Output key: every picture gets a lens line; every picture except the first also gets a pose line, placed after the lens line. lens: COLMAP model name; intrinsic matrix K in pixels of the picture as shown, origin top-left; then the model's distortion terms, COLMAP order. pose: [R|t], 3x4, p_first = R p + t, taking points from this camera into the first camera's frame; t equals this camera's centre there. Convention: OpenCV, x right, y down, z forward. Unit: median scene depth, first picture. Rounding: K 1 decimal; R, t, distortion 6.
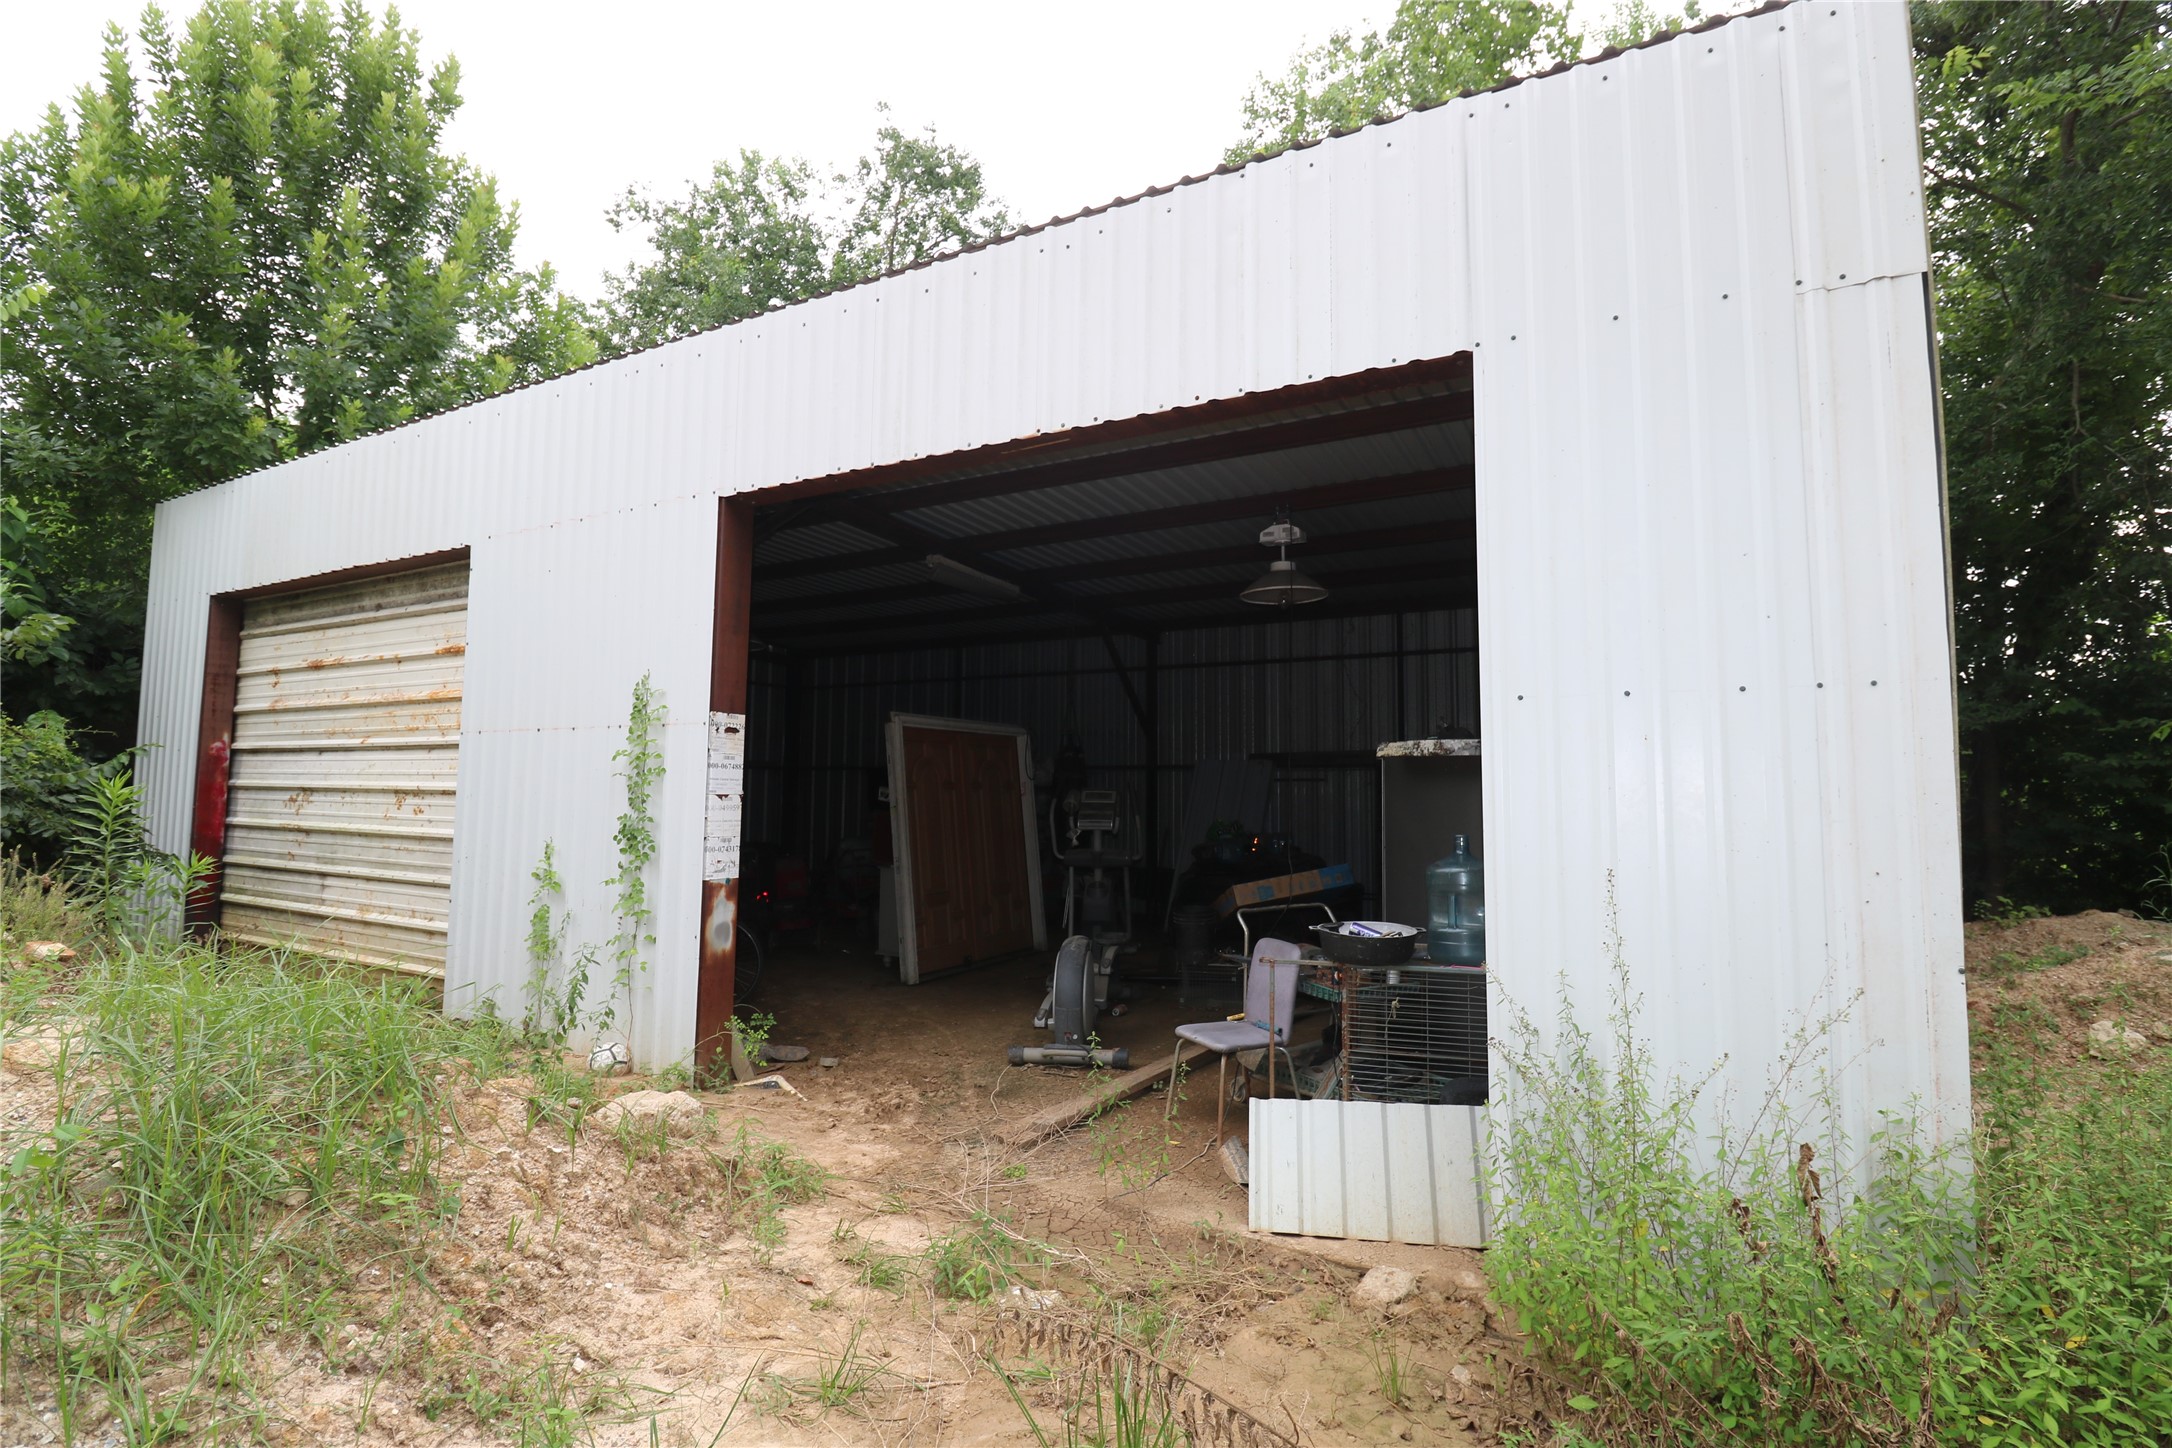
lens RADIAL K [[1011.1, 0, 1086.0], [0, 1011.1, 724.0], [0, 0, 1]] dist [-0.016828, -0.000208]
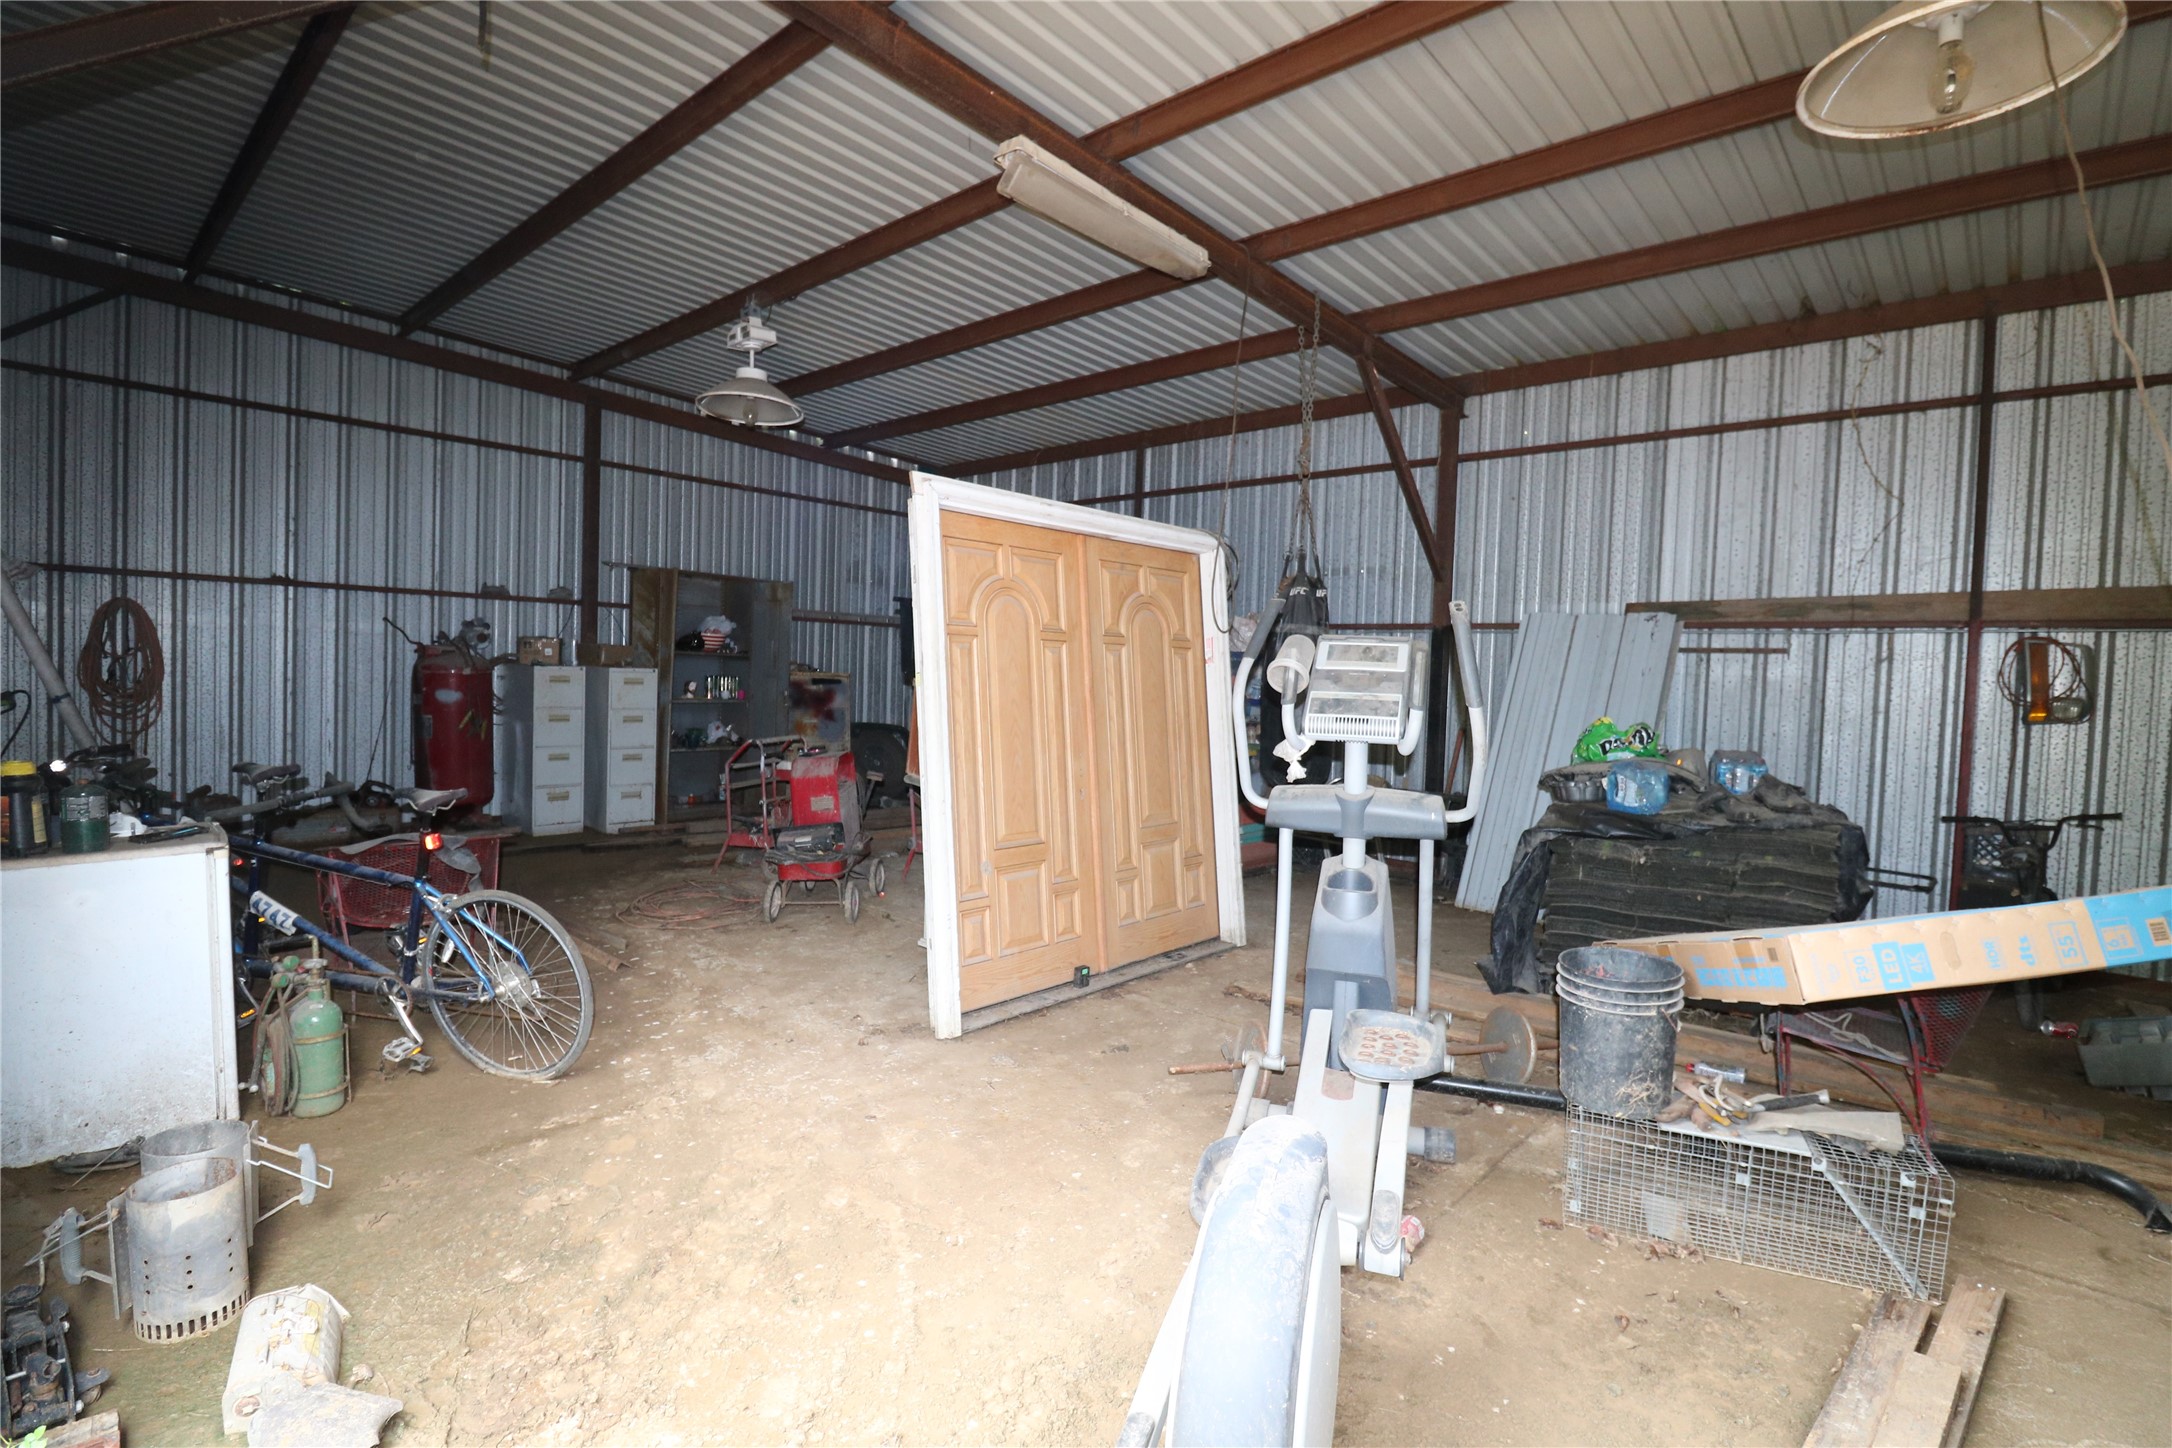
lens RADIAL K [[1011.1, 0, 1086.0], [0, 1011.1, 724.0], [0, 0, 1]] dist [-0.016828, -0.000208]
pose [[0.972881, 0.037305, -0.228279, -0.001198], [-0.010671, 0.993097, 0.116811, 0.041775], [0.231061, -0.111207, 0.966563, 0.463252]]
